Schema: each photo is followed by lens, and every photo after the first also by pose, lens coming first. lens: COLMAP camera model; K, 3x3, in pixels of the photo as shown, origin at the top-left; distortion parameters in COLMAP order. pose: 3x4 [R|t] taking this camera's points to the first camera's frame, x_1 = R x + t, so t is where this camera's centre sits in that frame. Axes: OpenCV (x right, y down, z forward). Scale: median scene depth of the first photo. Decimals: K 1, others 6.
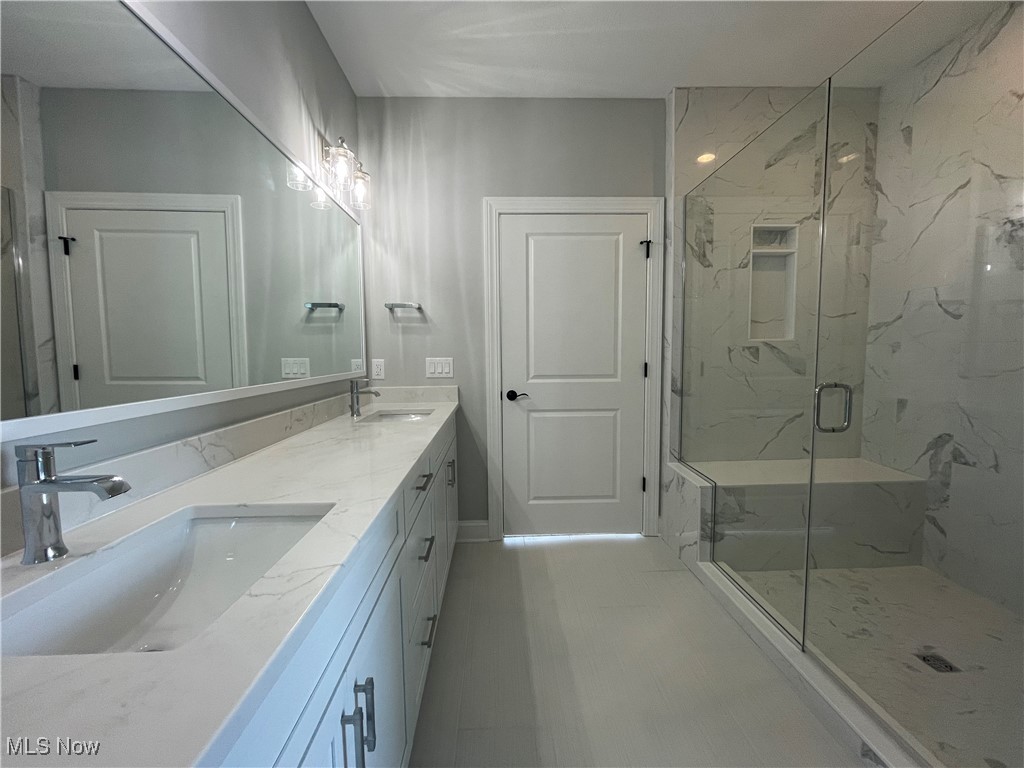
lens RADIAL K [[417.9, 0, 510.7], [0, 417.9, 382.4], [0, 0, 1]] dist [-0.002844, 0.002591]
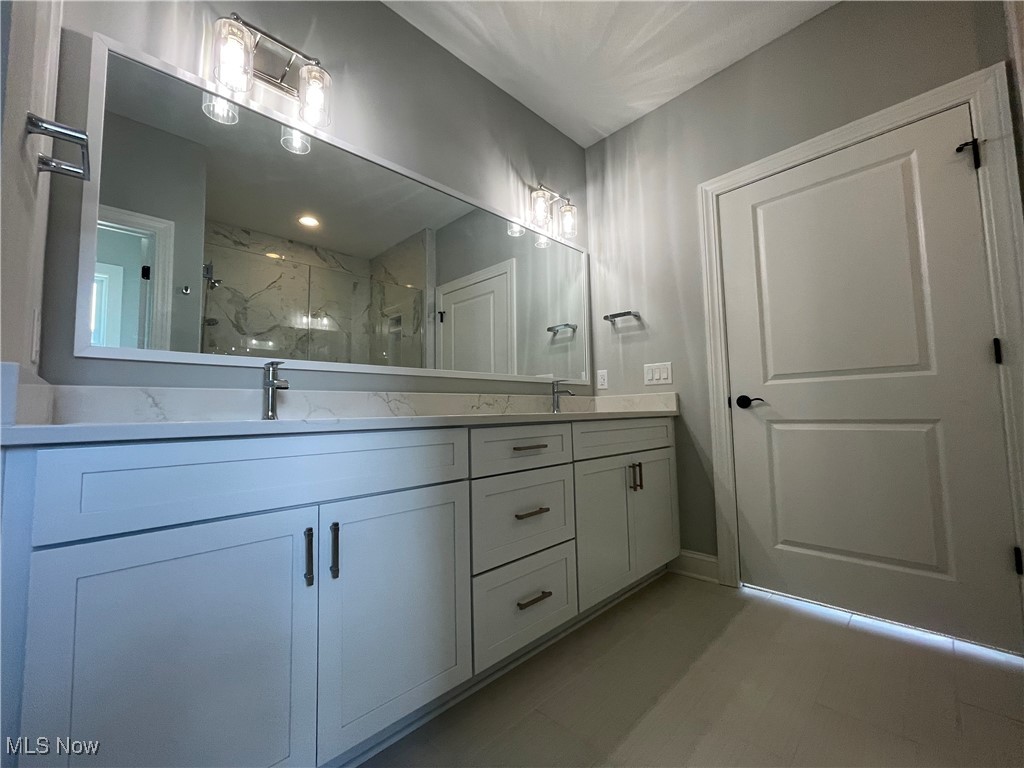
lens RADIAL K [[417.9, 0, 507.0], [0, 417.9, 381.7], [0, 0, 1]] dist [-0.002844, 0.002591]
pose [[0.668230, -0.062300, -0.741342, 0.304709], [-0.041108, 0.991873, -0.120408, 0.111304], [0.742819, 0.110936, 0.660238, 0.129093]]
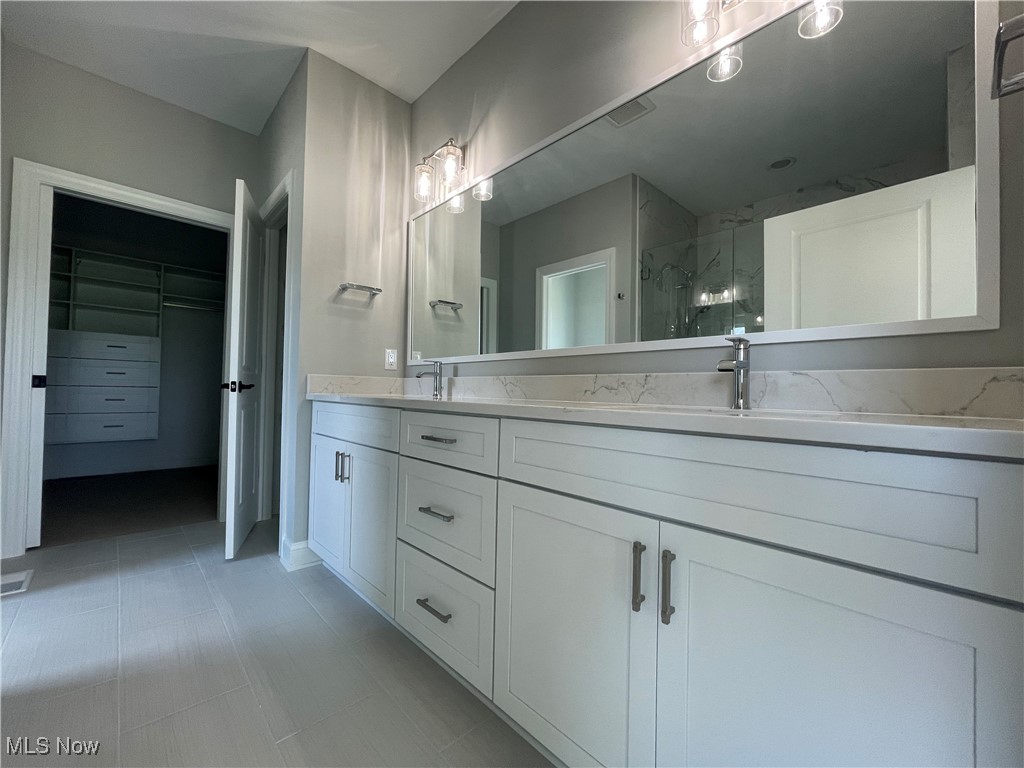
lens RADIAL K [[417.9, 0, 512.2], [0, 417.9, 384.4], [0, 0, 1]] dist [-0.002844, 0.002591]
pose [[-0.751901, -0.018375, -0.659020, 0.154311], [-0.064635, 0.996851, 0.045949, 0.034855], [0.656100, 0.077145, -0.750720, 0.992392]]
